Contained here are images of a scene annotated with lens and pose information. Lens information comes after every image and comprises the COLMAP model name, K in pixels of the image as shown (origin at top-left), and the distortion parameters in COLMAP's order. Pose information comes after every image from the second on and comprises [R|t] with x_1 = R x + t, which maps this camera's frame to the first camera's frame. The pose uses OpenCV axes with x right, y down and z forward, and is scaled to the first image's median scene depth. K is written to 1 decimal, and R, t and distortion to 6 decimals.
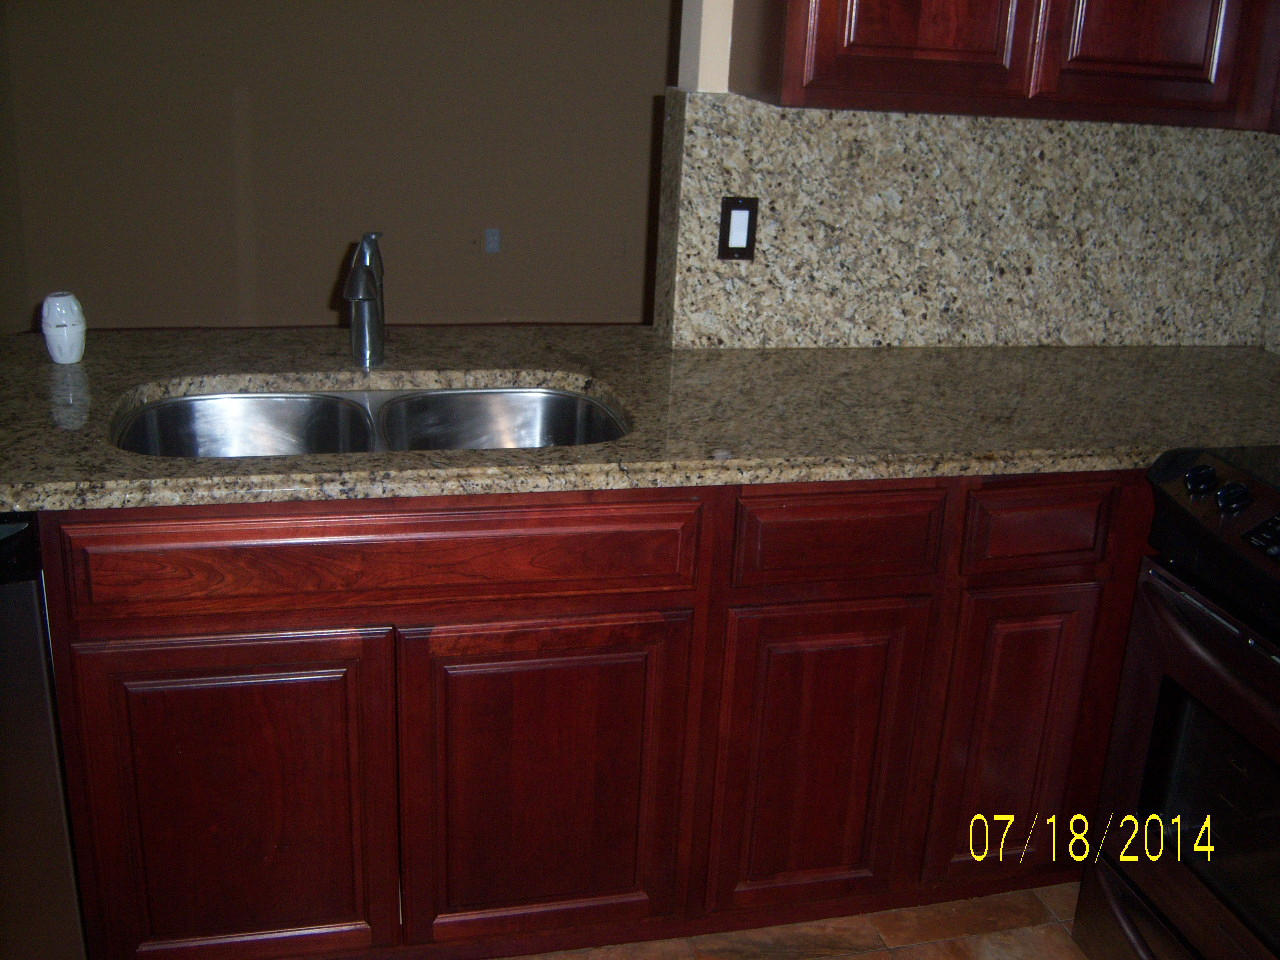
lens RADIAL K [[1373.8, 0, 640.0], [0, 1373.8, 480.0], [0, 0, 1]] dist [-0.103911, 0.005922]
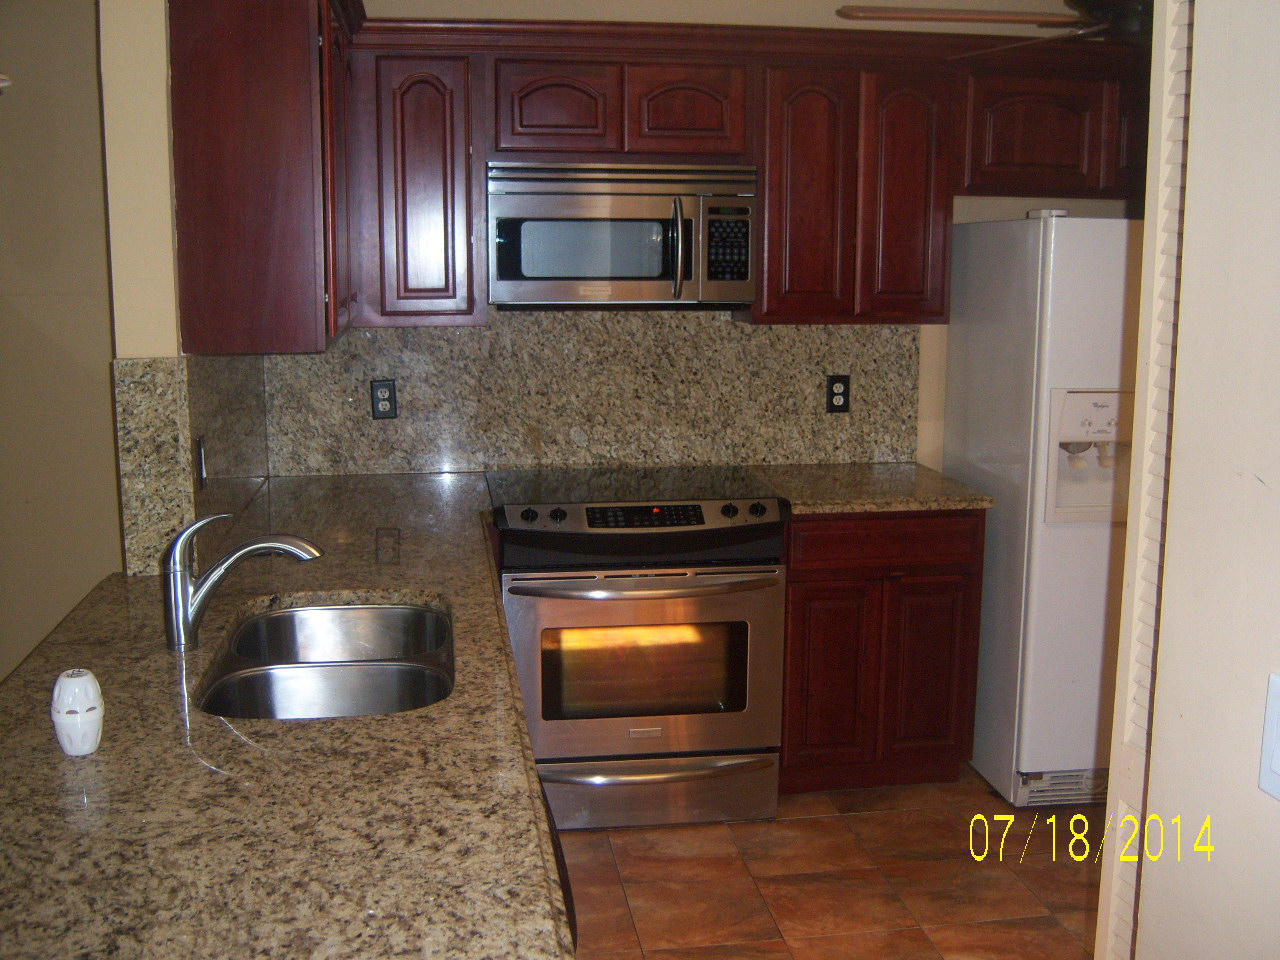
lens RADIAL K [[1373.8, 0, 640.0], [0, 1373.8, 480.0], [0, 0, 1]] dist [-0.103911, 0.005922]
pose [[0.091478, -0.216174, 0.972060, -1.471747], [0.335781, 0.925680, 0.174261, -0.344458], [-0.937487, 0.310459, 0.157266, 0.621102]]
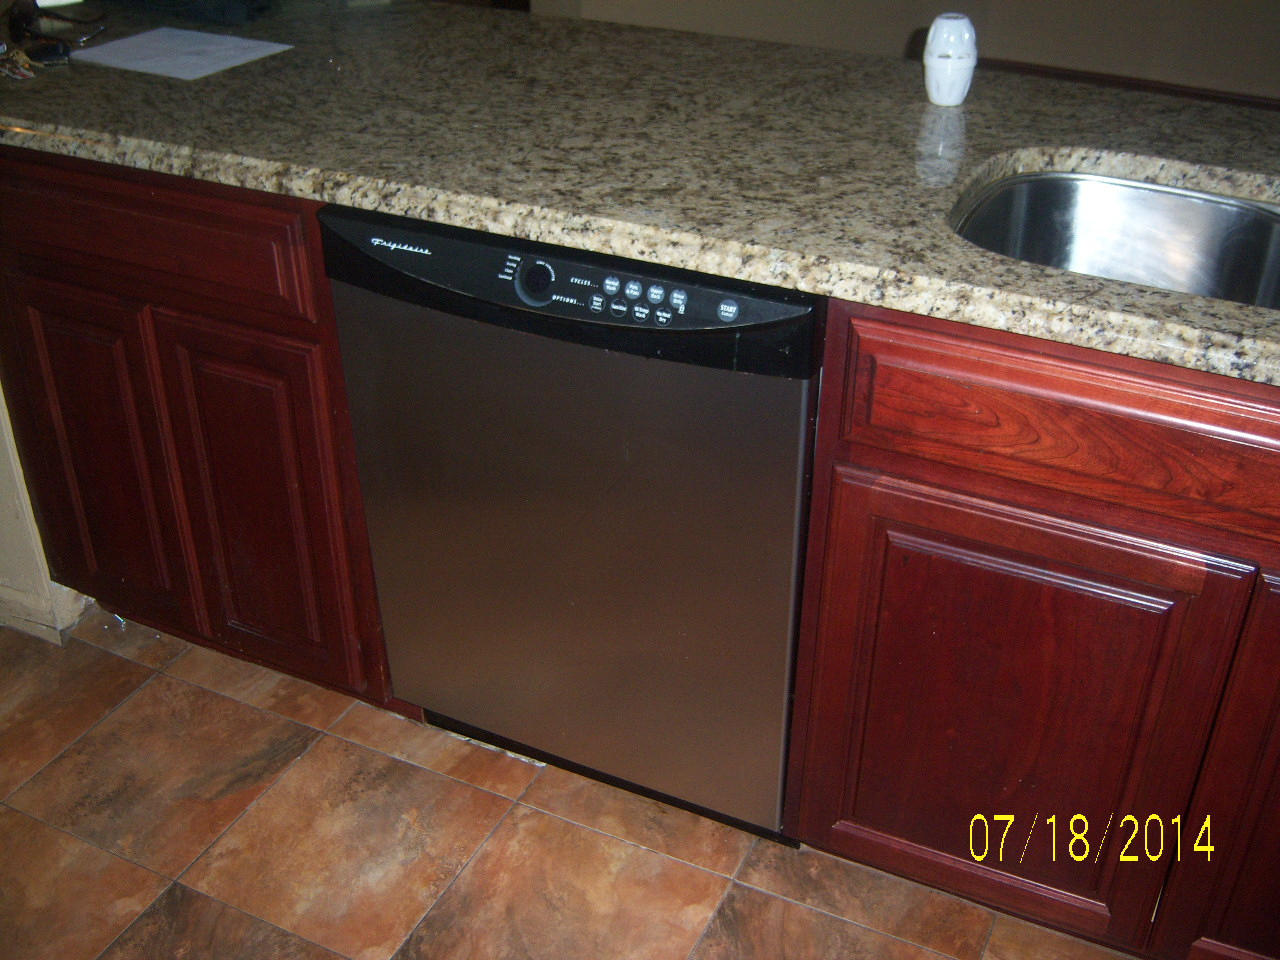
lens RADIAL K [[1373.8, 0, 640.0], [0, 1373.8, 480.0], [0, 0, 1]] dist [-0.103911, 0.005922]
pose [[0.770440, 0.290800, -0.567325, -0.051364], [-0.183464, 0.953394, 0.239544, -0.042500], [0.610544, -0.080470, 0.787884, 0.294921]]
